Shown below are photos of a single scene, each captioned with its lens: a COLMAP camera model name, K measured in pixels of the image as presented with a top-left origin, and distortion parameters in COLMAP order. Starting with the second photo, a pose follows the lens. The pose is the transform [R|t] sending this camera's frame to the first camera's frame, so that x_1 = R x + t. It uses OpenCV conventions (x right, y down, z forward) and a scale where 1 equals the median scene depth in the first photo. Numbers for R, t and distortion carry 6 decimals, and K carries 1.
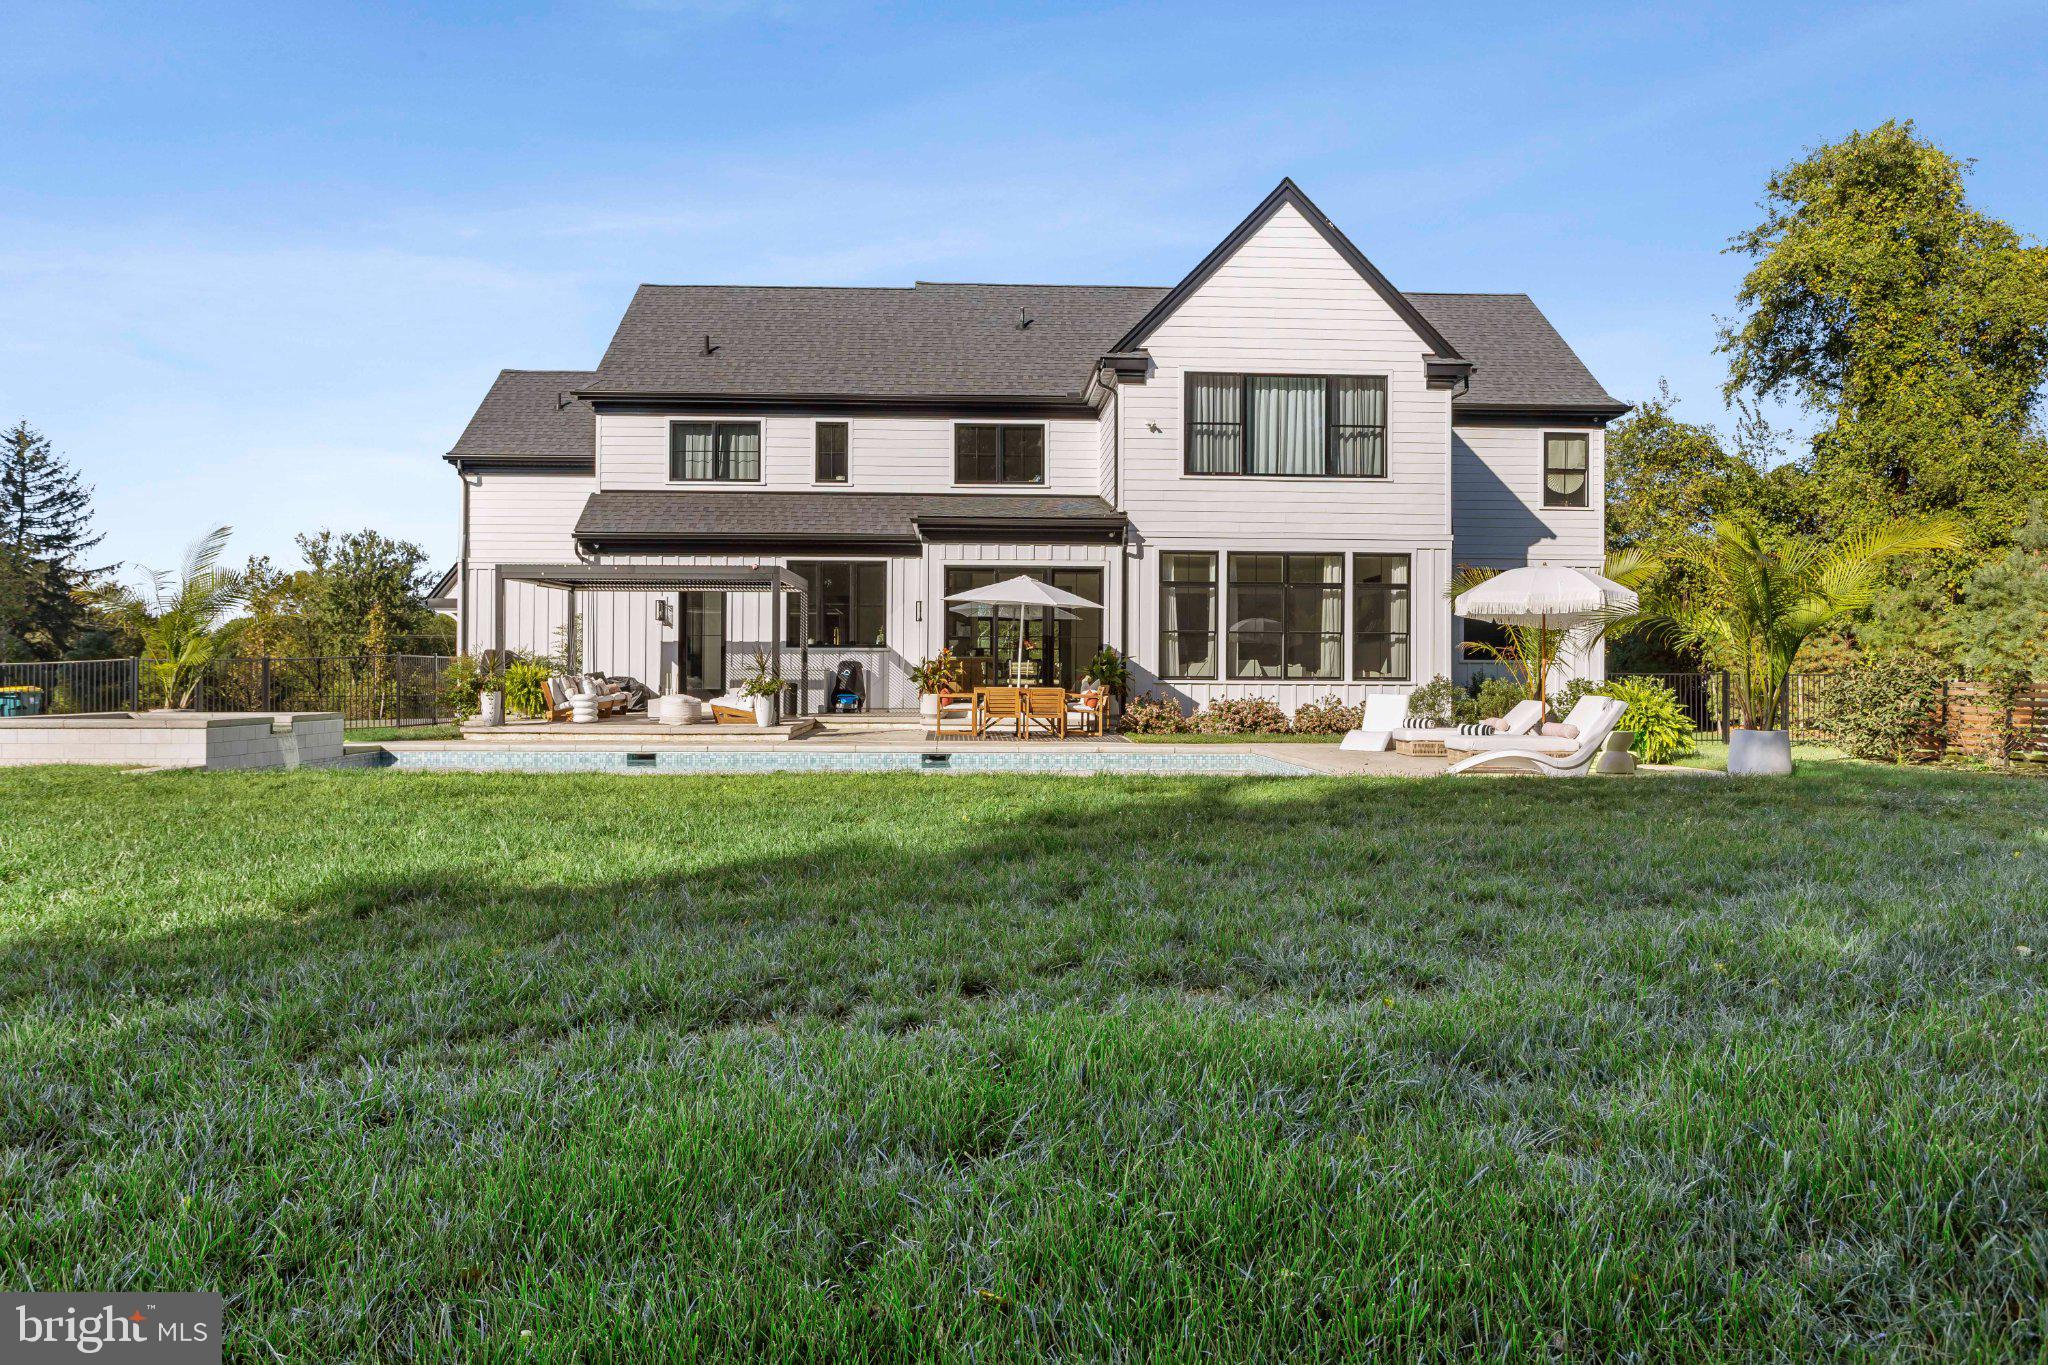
lens RADIAL K [[1299.9, 0, 1012.5], [0, 1299.9, 686.6], [0, 0, 1]] dist [-0.043021, 0.048154]
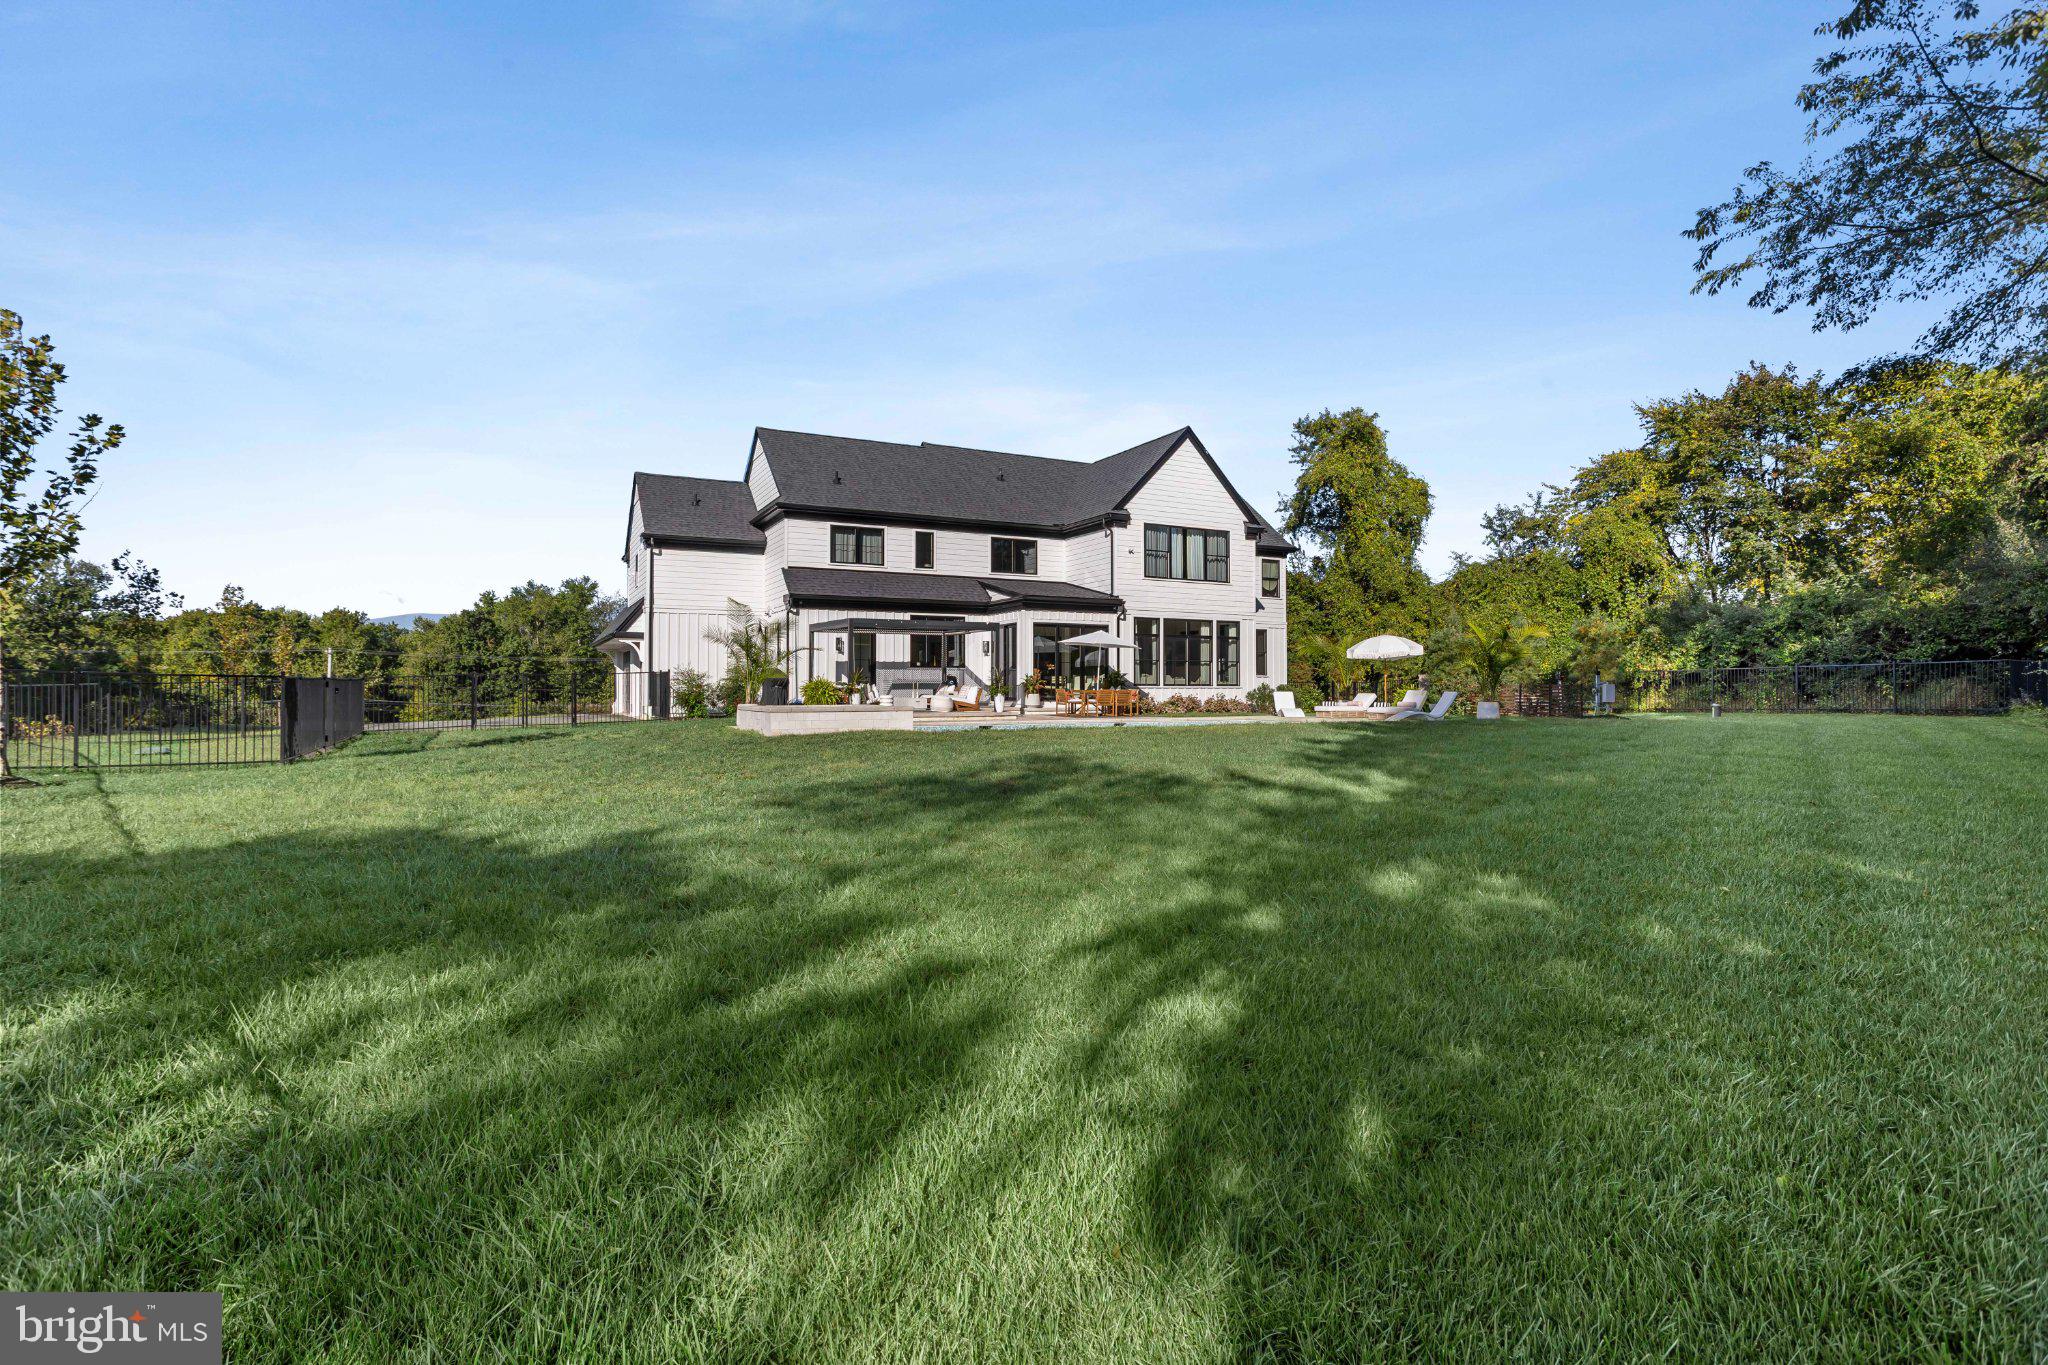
lens RADIAL K [[993.4, 0, 1019.1], [0, 993.4, 676.8], [0, 0, 1]] dist [-0.049564, 0.030868]
pose [[0.904793, 0.000374, 0.425852, -0.591012], [0.007876, 0.999814, -0.017612, 0.005451], [-0.425779, 0.019289, 0.904621, -0.206089]]
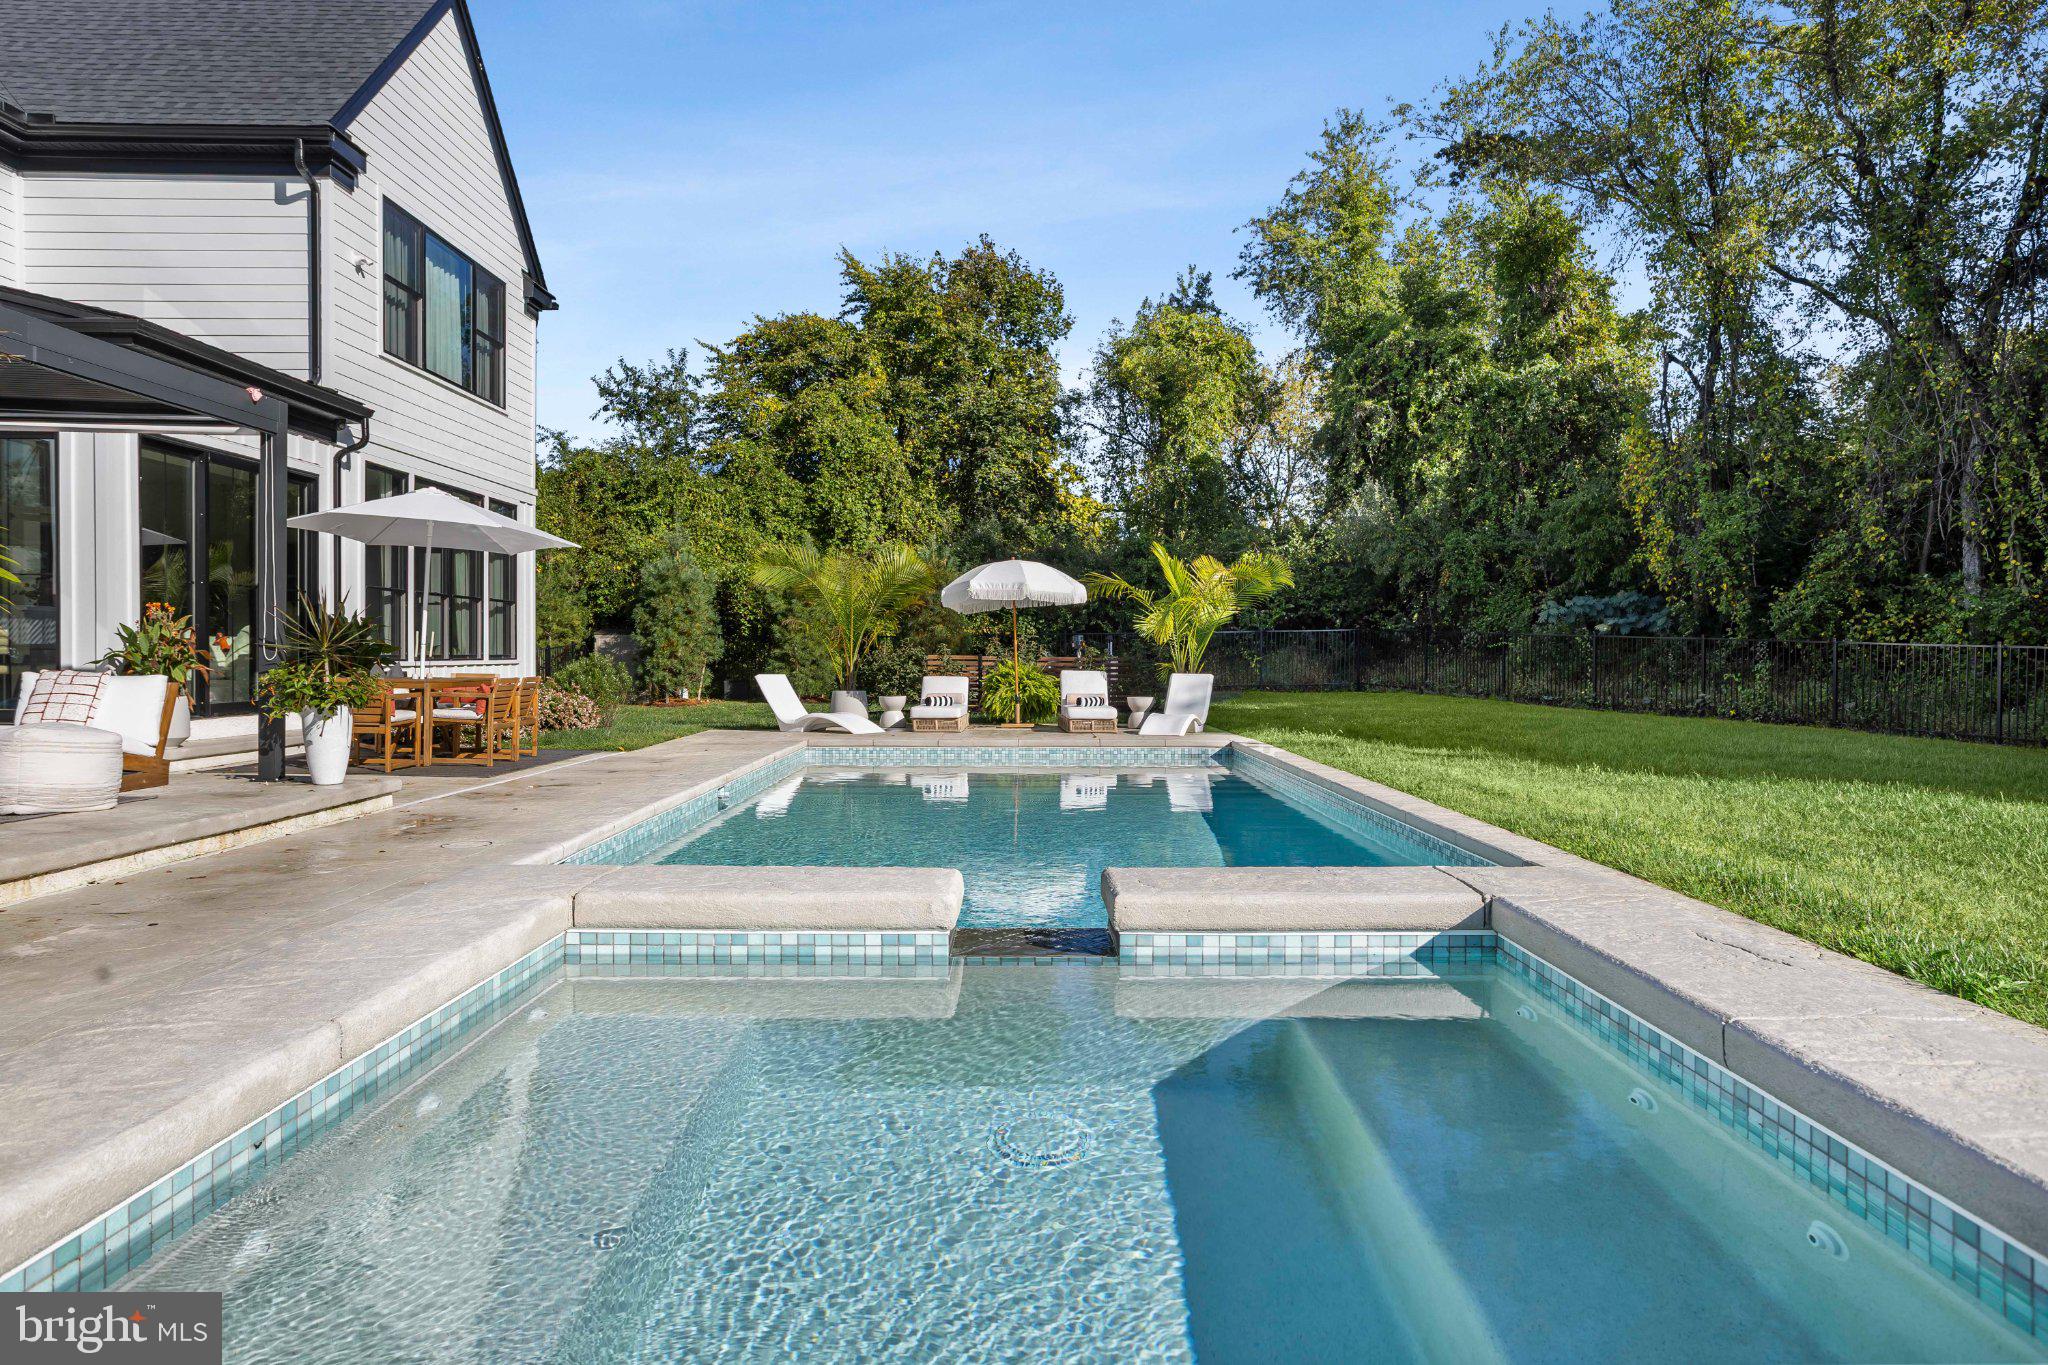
lens RADIAL K [[1299.9, 0, 1012.5], [0, 1299.9, 686.6], [0, 0, 1]] dist [-0.043021, 0.048154]
pose [[0.045871, -0.031880, 0.998439, -0.470051], [0.007202, 0.999475, 0.031582, -0.009482], [-0.998921, 0.005742, 0.046076, 0.593759]]
